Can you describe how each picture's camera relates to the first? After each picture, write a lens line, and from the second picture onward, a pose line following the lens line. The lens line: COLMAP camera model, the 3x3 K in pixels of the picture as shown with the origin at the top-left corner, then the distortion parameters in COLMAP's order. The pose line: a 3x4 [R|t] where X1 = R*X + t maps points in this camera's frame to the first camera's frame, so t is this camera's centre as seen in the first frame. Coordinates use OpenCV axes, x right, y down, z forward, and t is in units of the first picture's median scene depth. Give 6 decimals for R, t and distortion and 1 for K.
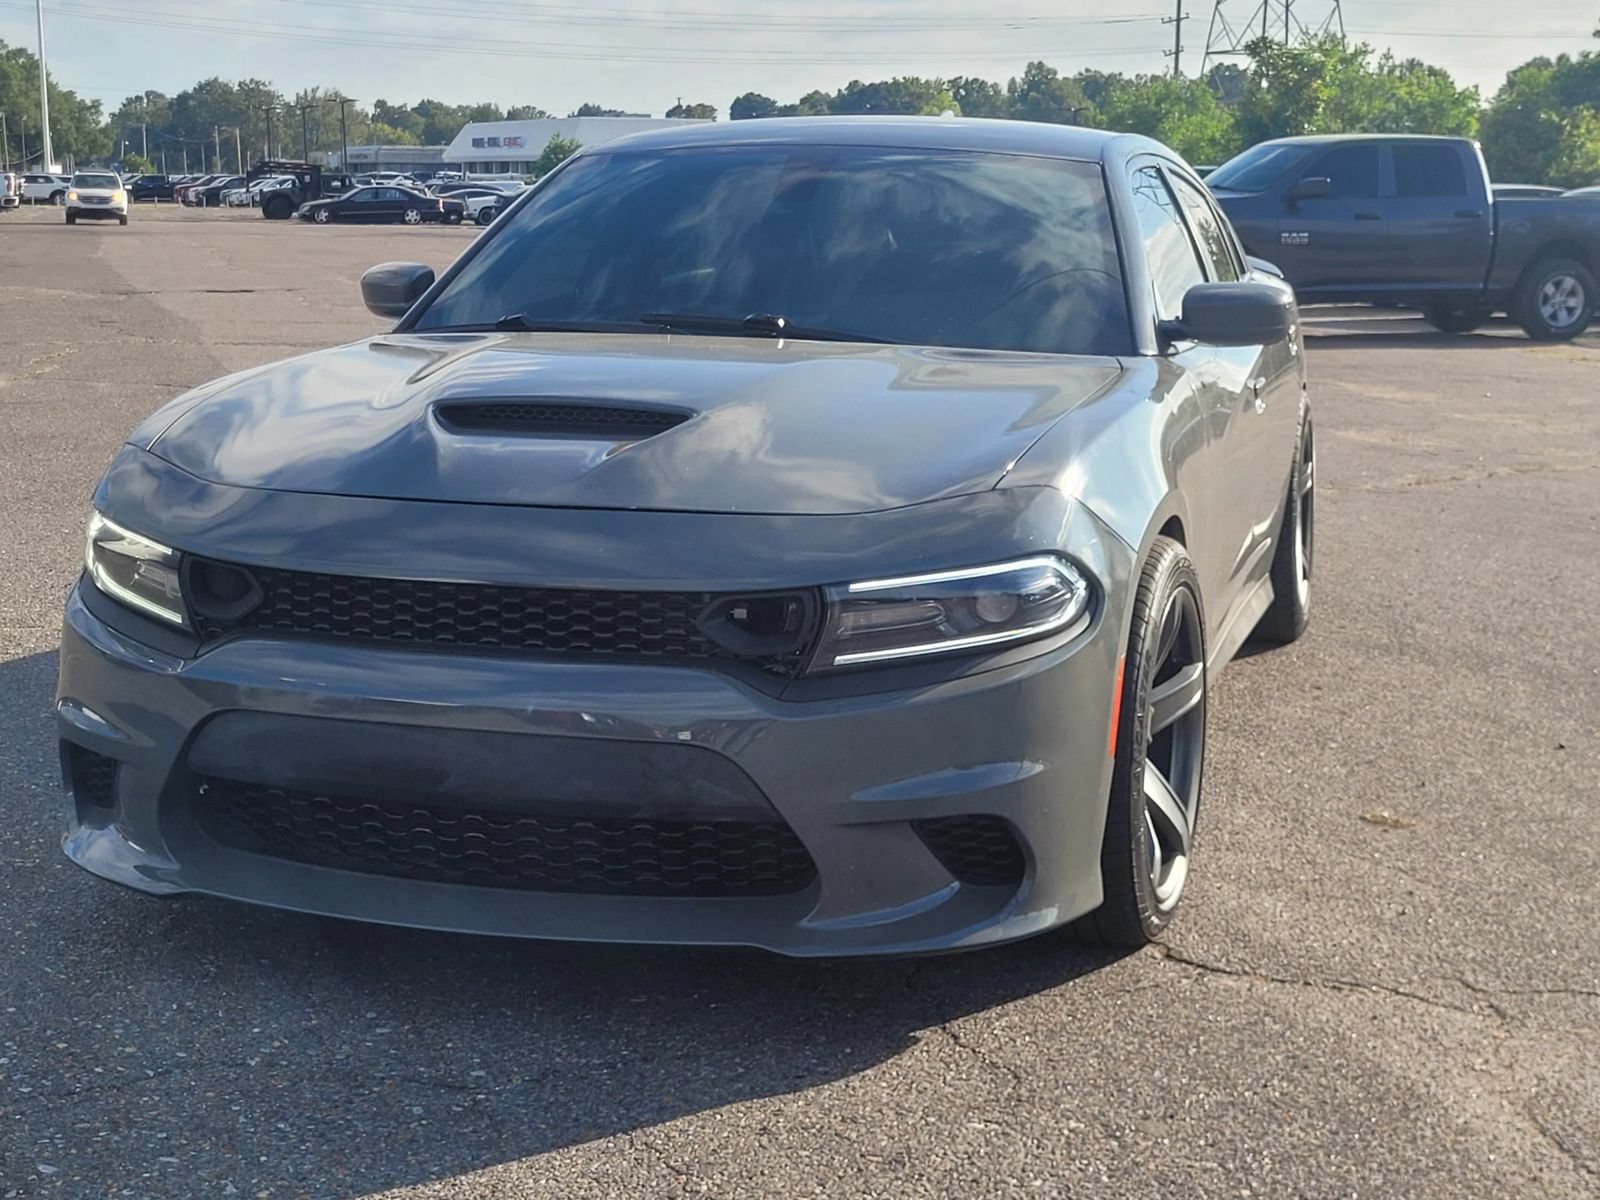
lens RADIAL K [[2505.4, 0, 833.0], [0, 2505.4, 638.4], [0, 0, 1]] dist [0.040009, 0.000000]
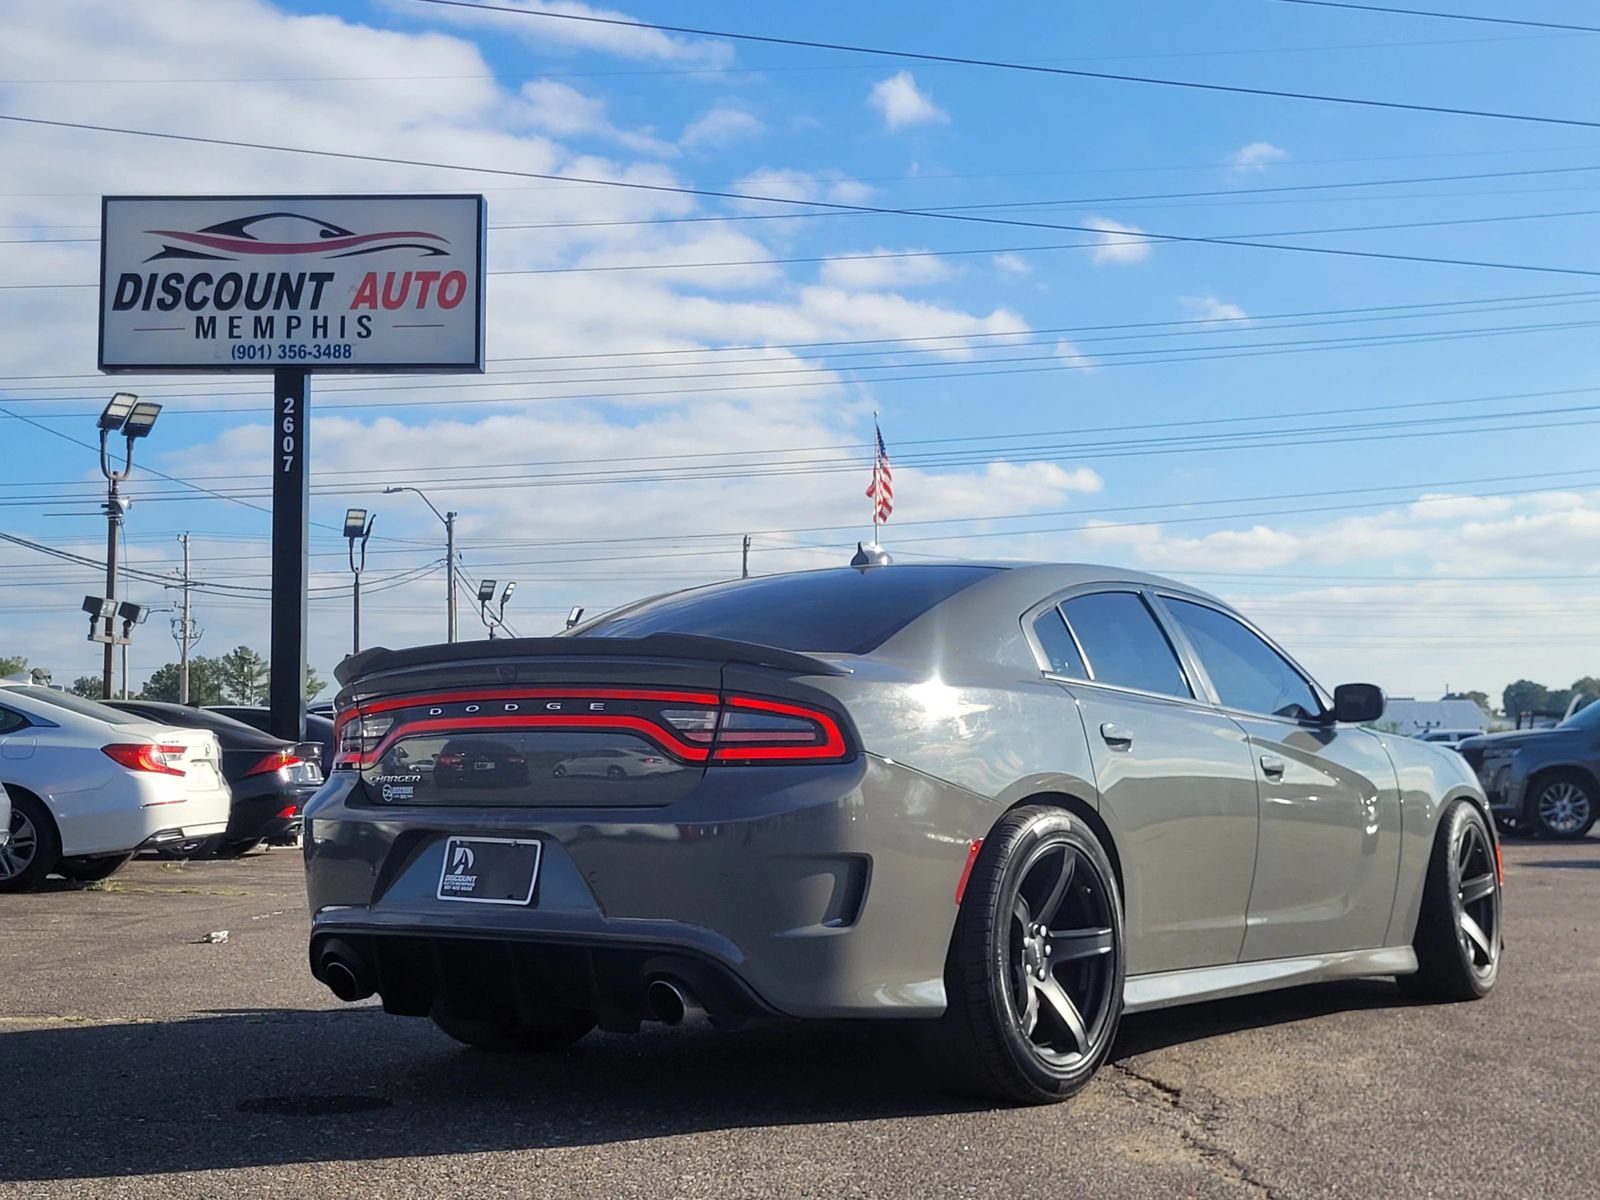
lens RADIAL K [[2291.2, 0, 816.7], [0, 2291.2, 595.6], [0, 0, 1]] dist [0.046895, 0.000000]
pose [[0.945087, -0.038314, -0.324565, 0.013206], [-0.044914, 0.968456, -0.245105, 0.005792], [0.323718, 0.246223, 0.913554, 0.000594]]
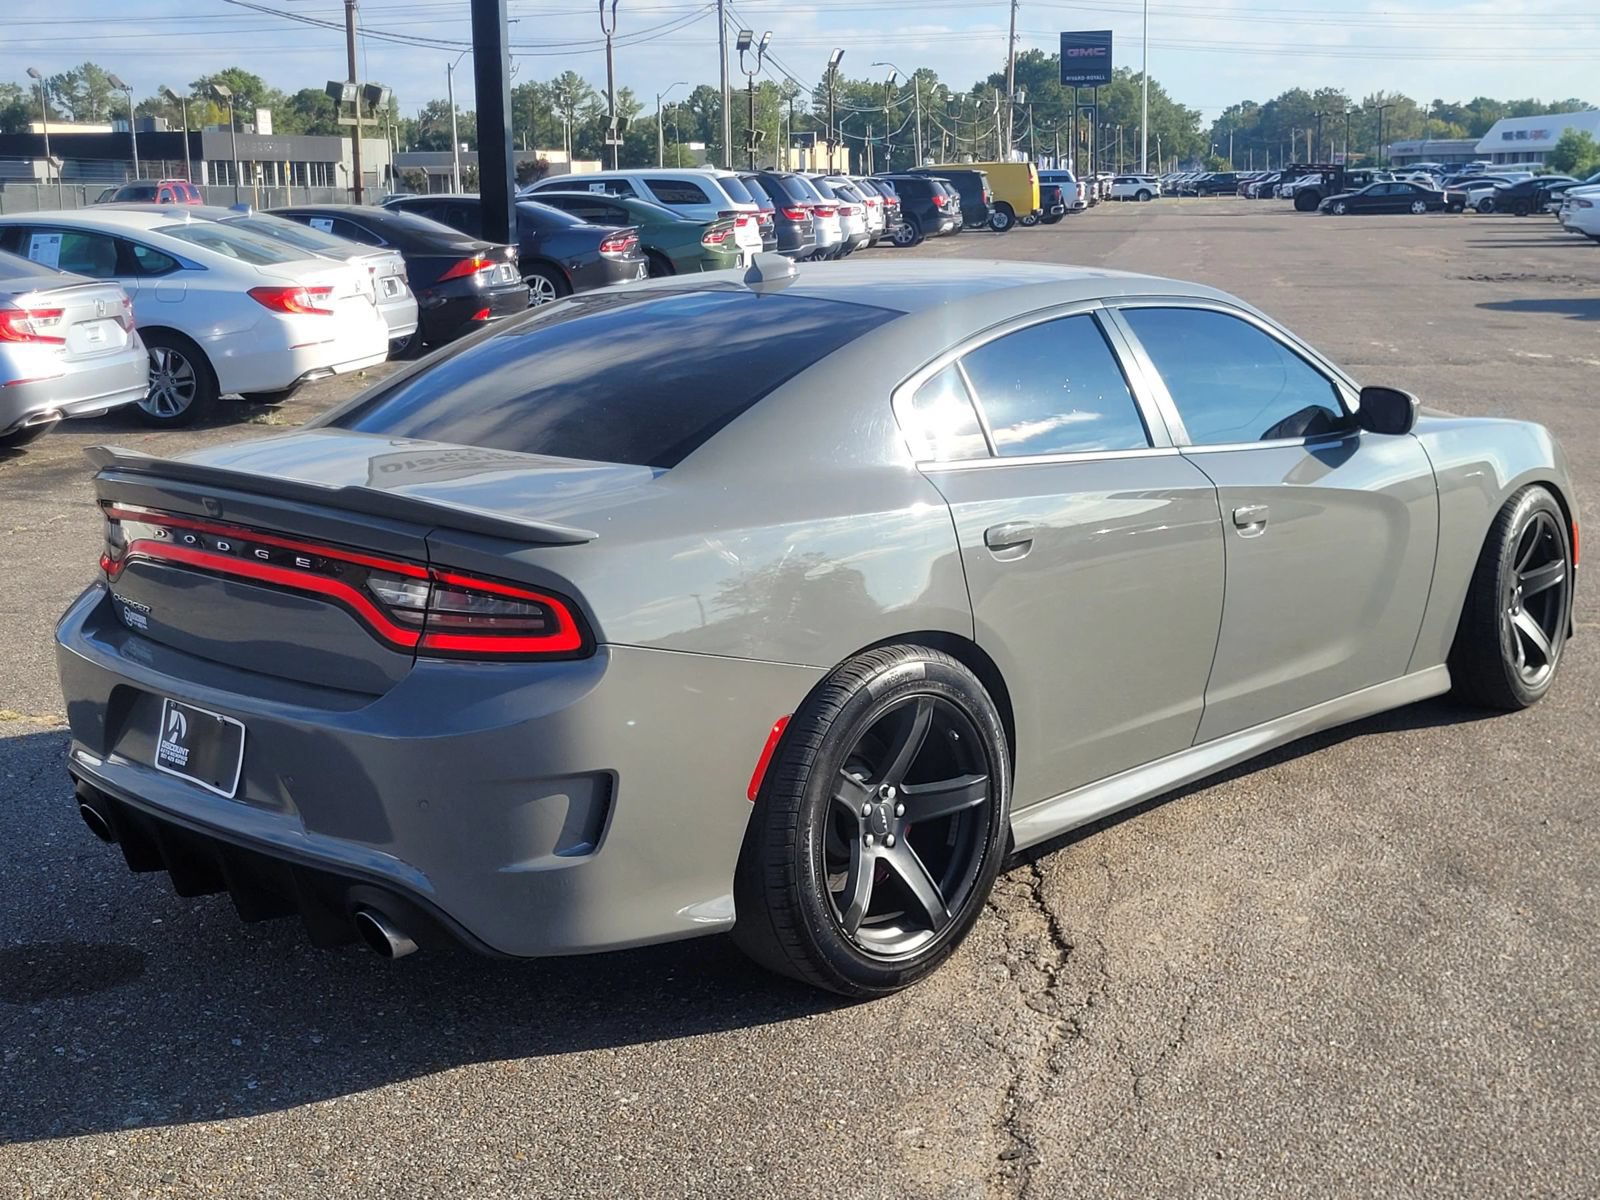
lens RADIAL K [[2028.0, 0, 806.3], [0, 2028.0, 603.4], [0, 0, 1]] dist [0.045649, 0.000000]
pose [[0.890388, 0.073361, -0.449251, 0.017503], [-0.059990, 0.997231, 0.043949, -0.008616], [0.451231, -0.012181, 0.892324, 0.022197]]
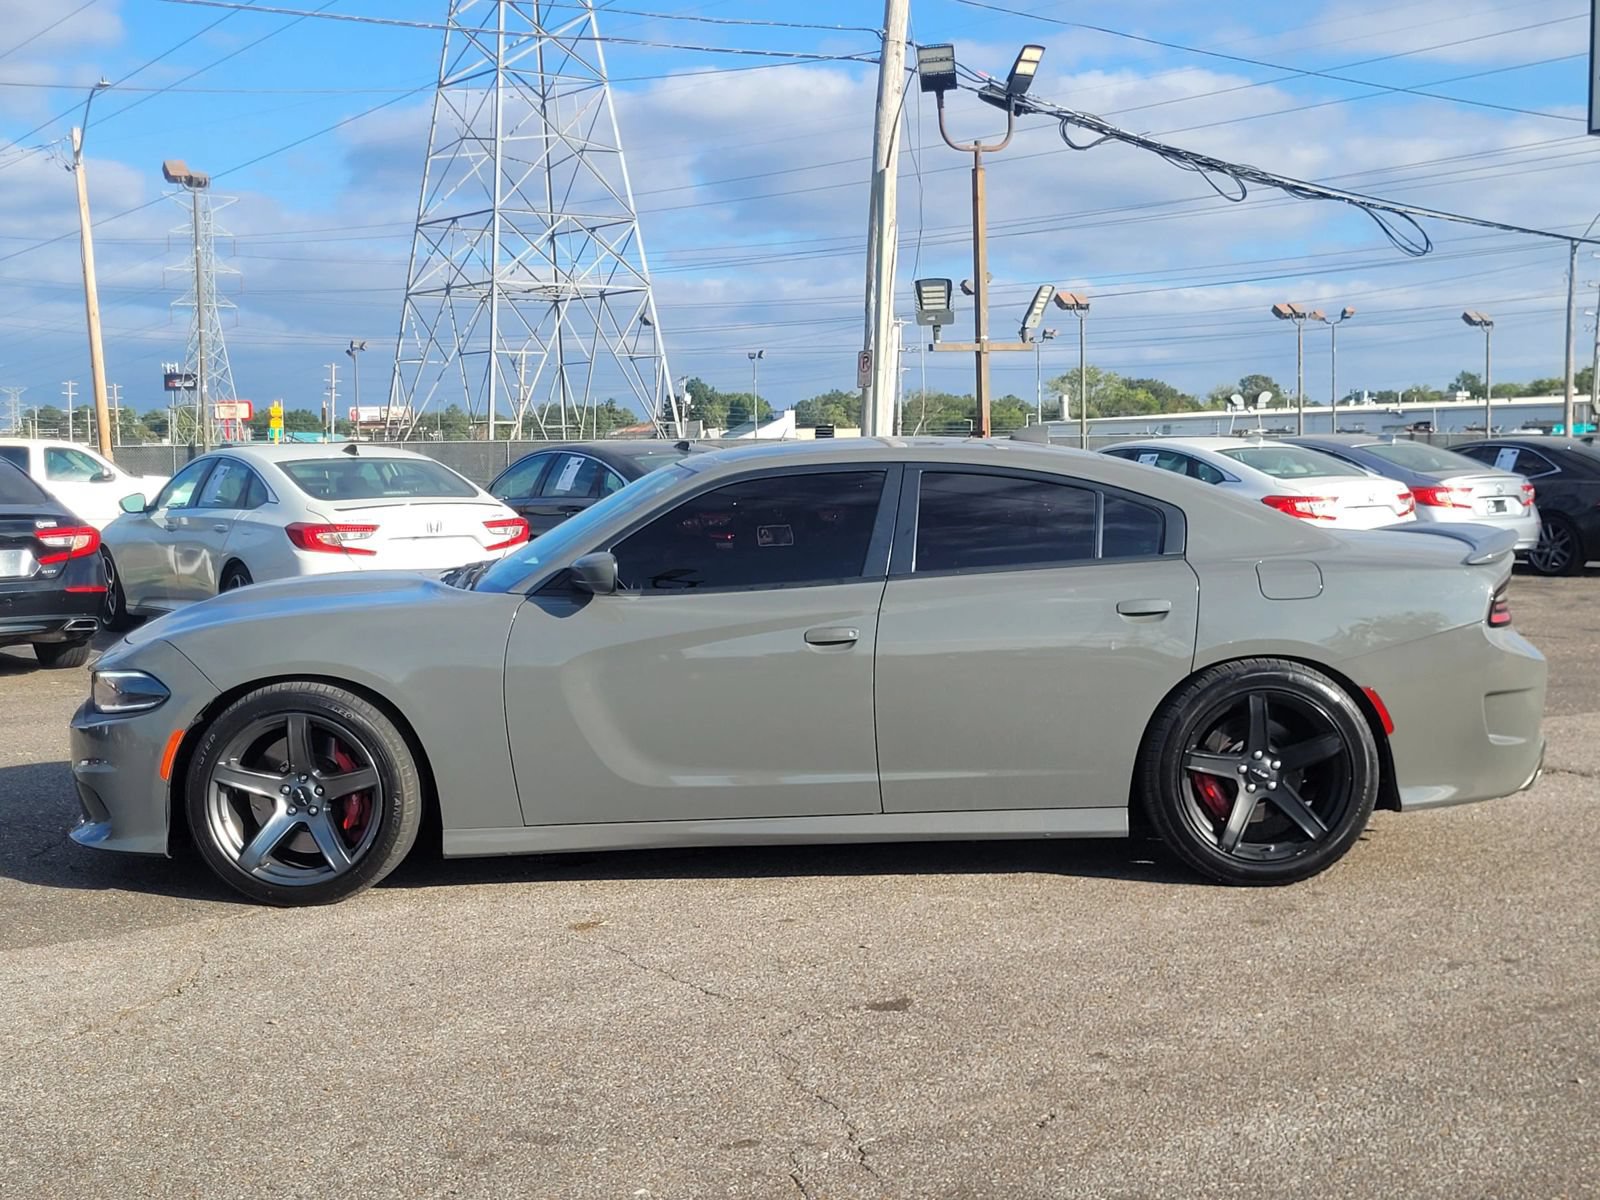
lens RADIAL K [[2084.6, 0, 807.1], [0, 2084.6, 581.9], [0, 0, 1]] dist [0.036973, 0.000000]
pose [[0.275856, 0.046380, -0.960079, 0.088196], [-0.155201, 0.987878, 0.003129, -0.009183], [0.948586, 0.148142, 0.279711, 0.047744]]
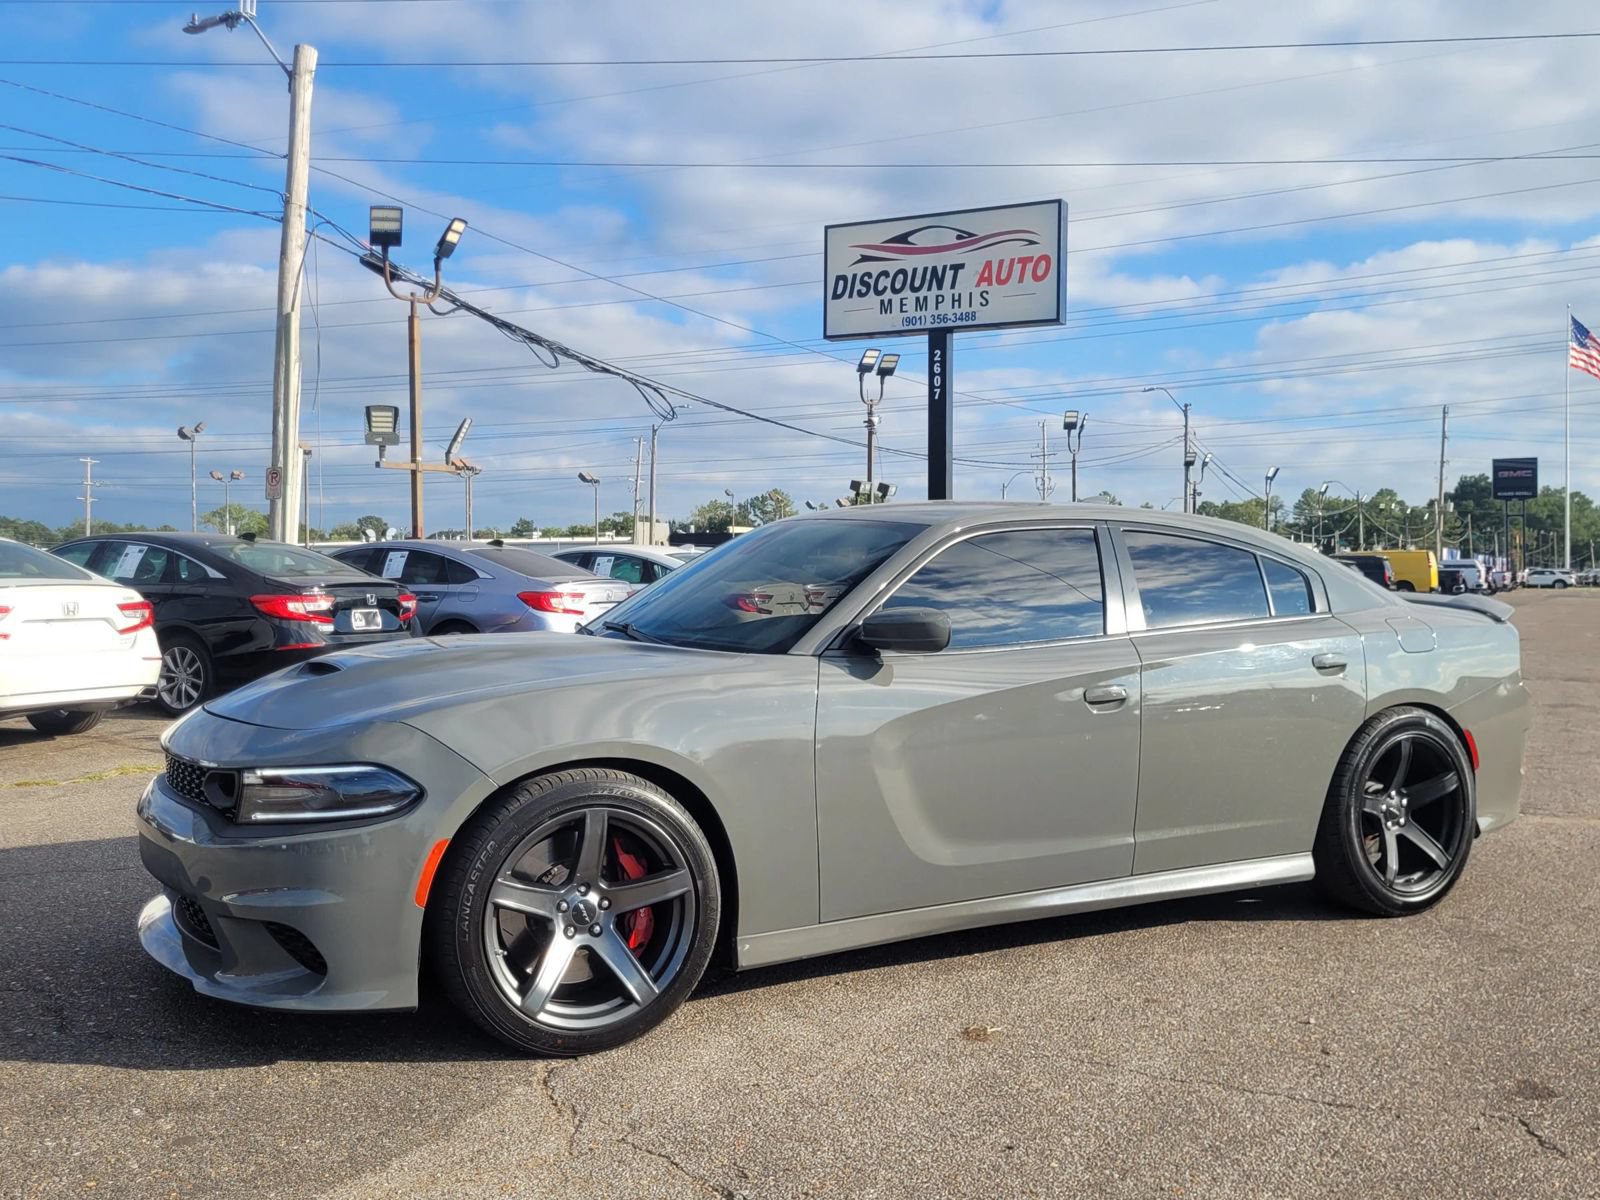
lens RADIAL K [[1523.2, 0, 807.6], [0, 1523.2, 606.5], [0, 0, 1]] dist [0.039734, 0.000000]
pose [[0.707220, 0.007912, -0.706950, 0.044133], [-0.120462, 0.986664, -0.109465, -0.002769], [0.696656, 0.162577, 0.698741, 0.023635]]
